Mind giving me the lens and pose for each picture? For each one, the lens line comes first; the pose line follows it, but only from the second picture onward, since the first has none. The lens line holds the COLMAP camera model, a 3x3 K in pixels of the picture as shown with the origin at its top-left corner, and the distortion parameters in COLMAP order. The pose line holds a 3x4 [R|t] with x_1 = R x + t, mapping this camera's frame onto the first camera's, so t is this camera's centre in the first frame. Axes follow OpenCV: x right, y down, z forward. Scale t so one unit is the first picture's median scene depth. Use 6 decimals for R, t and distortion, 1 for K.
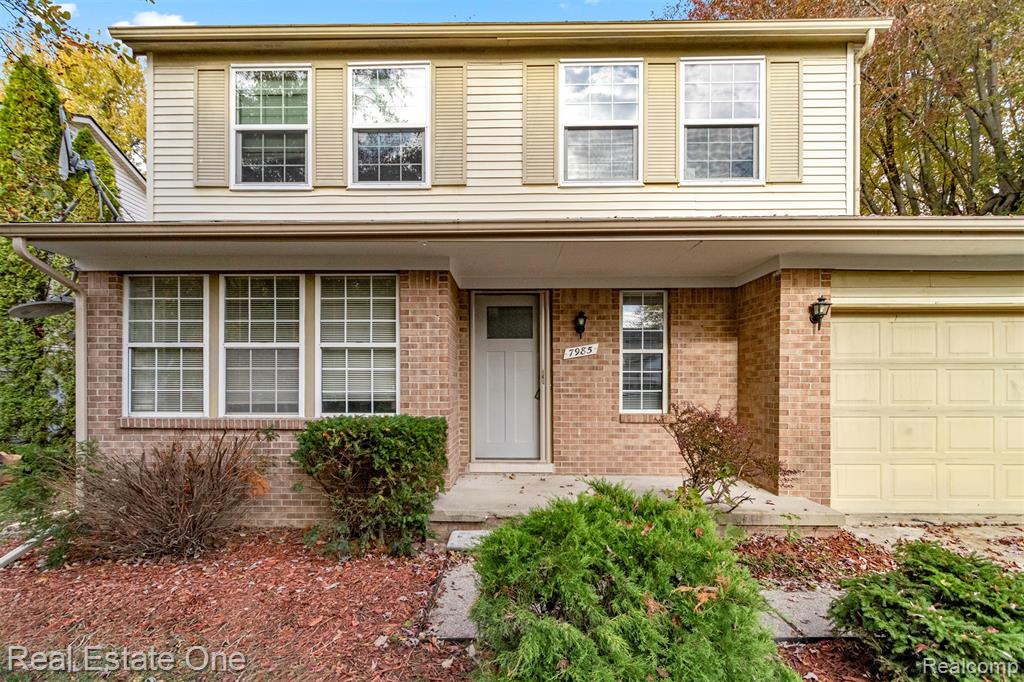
lens RADIAL K [[507.7, 0, 530.3], [0, 507.7, 391.9], [0, 0, 1]] dist [0.002353, 0.000276]
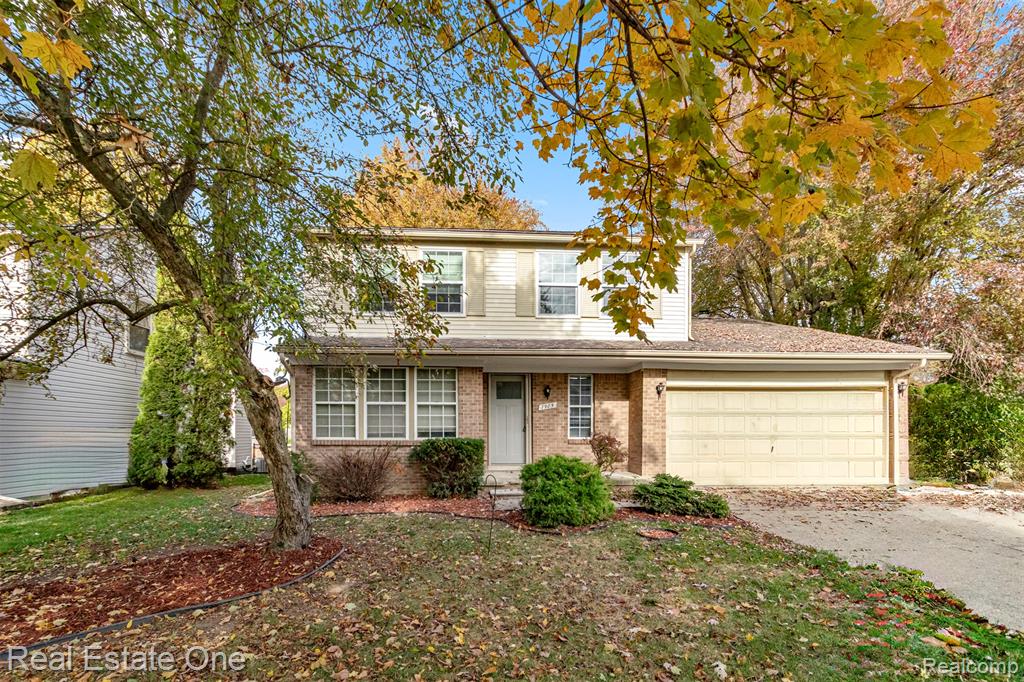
lens RADIAL K [[493.8, 0, 521.0], [0, 493.8, 440.2], [0, 0, 1]] dist [0.001894, -0.000002]
pose [[0.998005, -0.000363, 0.063136, -0.130002], [-0.000134, 0.999969, 0.007864, 0.036262], [-0.063136, -0.007857, 0.997974, -0.936675]]
